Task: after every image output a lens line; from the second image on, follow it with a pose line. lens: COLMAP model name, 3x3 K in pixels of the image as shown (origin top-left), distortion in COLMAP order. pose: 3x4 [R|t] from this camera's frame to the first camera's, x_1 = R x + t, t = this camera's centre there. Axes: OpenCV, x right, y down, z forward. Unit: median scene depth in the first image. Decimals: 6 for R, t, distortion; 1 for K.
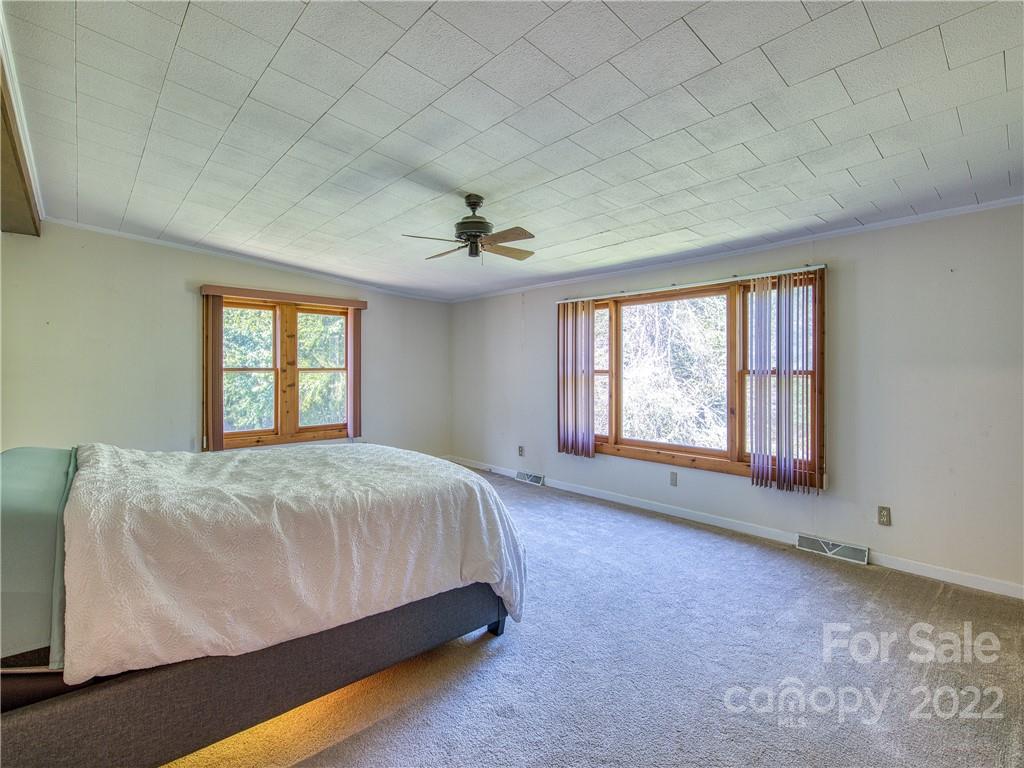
lens RADIAL K [[467.1, 0, 512.2], [0, 467.1, 377.7], [0, 0, 1]] dist [-0.016767, -0.000357]
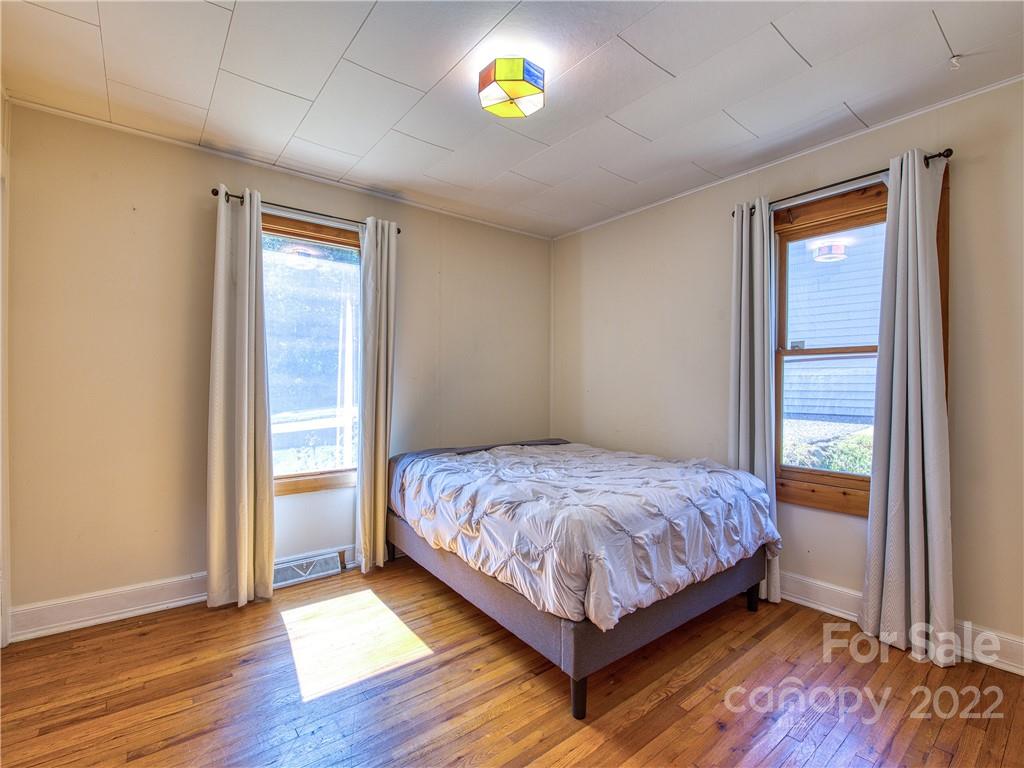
lens RADIAL K [[467.1, 0, 511.7], [0, 467.1, 382.8], [0, 0, 1]] dist [-0.016767, -0.000357]
pose [[0.086923, -0.000814, 0.996215, -0.084106], [0.003463, 0.999994, 0.000515, 0.005855], [-0.996209, 0.003405, 0.086925, 1.155988]]
